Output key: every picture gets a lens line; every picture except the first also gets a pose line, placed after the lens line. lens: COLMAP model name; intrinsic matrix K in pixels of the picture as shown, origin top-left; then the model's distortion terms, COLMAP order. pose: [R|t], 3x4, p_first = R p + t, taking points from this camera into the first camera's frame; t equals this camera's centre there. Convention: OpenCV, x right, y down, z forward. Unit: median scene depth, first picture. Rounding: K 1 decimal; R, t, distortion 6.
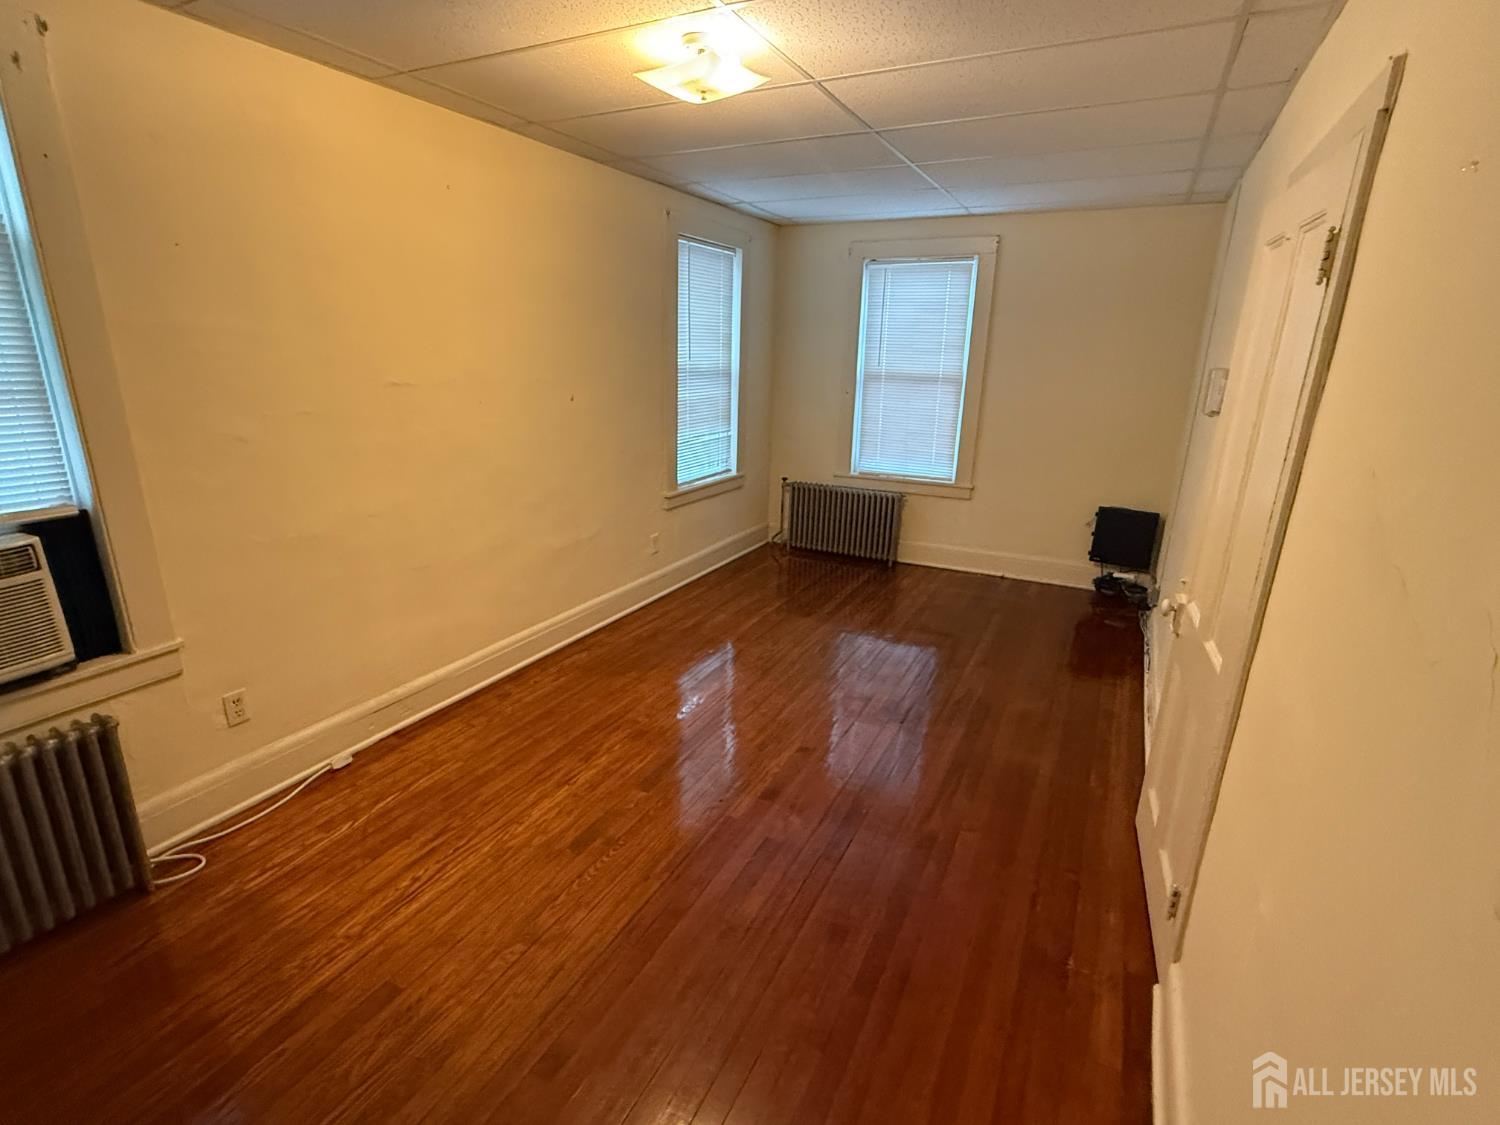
lens RADIAL K [[722.0, 0, 750.0], [0, 722.0, 562.5], [0, 0, 1]] dist [-0.001293, 0.000163]
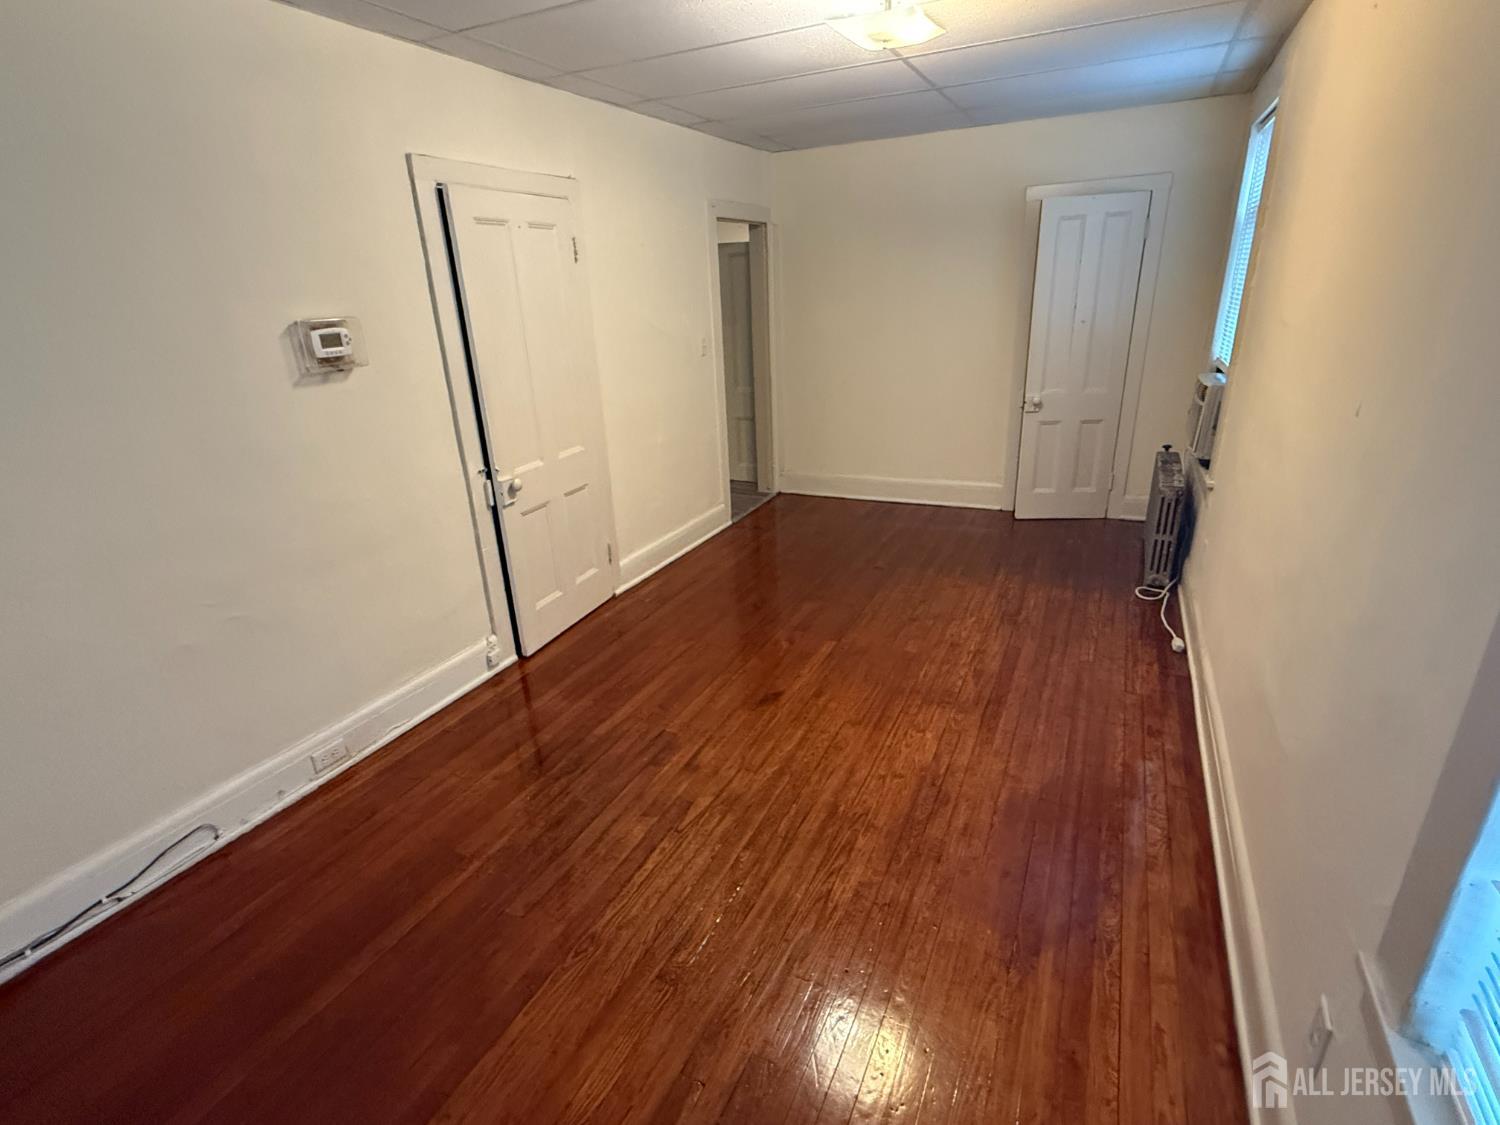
lens RADIAL K [[722.0, 0, 750.0], [0, 722.0, 562.5], [0, 0, 1]] dist [-0.001293, 0.000163]
pose [[-0.999719, 0.022145, -0.008469, 0.121512], [0.012327, 0.790624, 0.612178, -0.527188], [0.020253, 0.611901, -0.790675, 1.758895]]
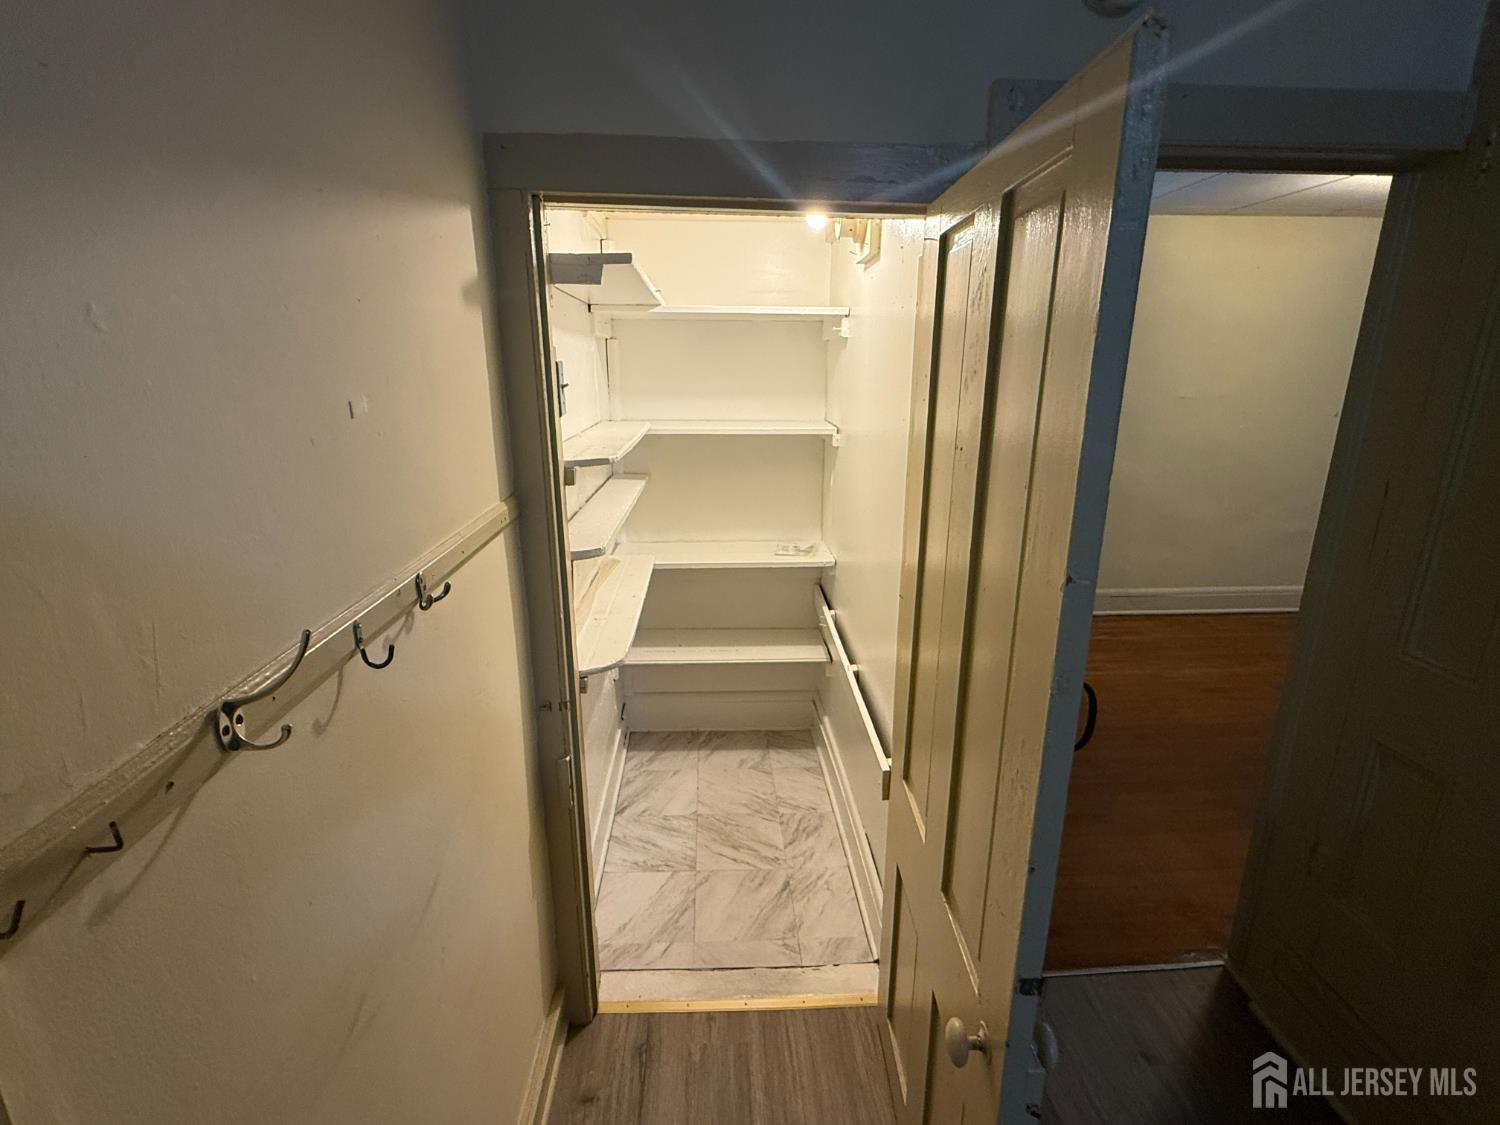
lens RADIAL K [[722.0, 0, 750.0], [0, 722.0, 562.5], [0, 0, 1]] dist [-0.001293, 0.000163]
pose [[0.508569, 0.211975, -0.834520, 0.417586], [-0.238406, 0.965995, 0.100083, 0.169472], [0.827357, 0.148056, 0.541811, -0.587650]]
